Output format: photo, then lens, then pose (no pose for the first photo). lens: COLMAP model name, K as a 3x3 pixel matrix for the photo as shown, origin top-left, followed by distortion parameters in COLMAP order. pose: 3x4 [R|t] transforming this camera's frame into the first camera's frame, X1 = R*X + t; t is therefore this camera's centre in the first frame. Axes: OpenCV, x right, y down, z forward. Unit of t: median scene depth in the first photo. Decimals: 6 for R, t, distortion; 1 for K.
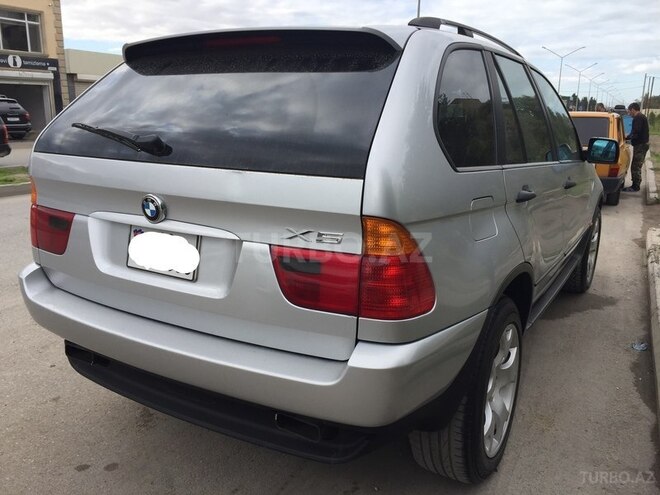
lens RADIAL K [[560.4, 0, 330.0], [0, 560.4, 247.5], [0, 0, 1]] dist [0.101709, -0.129946]
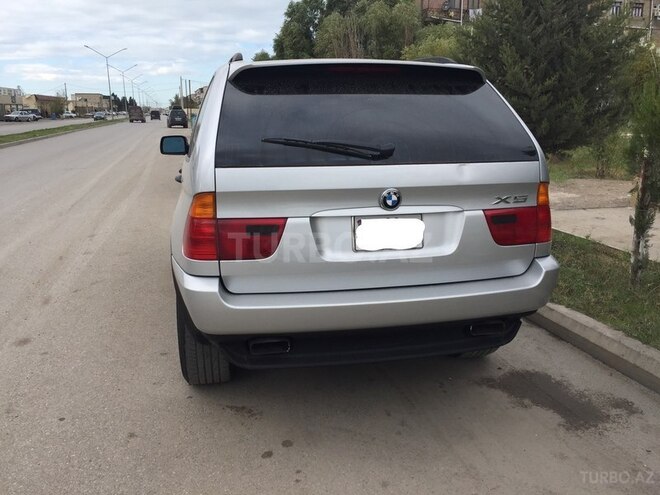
lens RADIAL K [[563.0, 0, 330.0], [0, 563.0, 247.5], [0, 0, 1]] dist [0.098848, -0.136649]
pose [[0.734945, -0.170865, 0.656247, -1.298441], [0.170503, 0.983208, 0.065044, -0.068516], [-0.656341, 0.064088, 0.751737, 0.108324]]
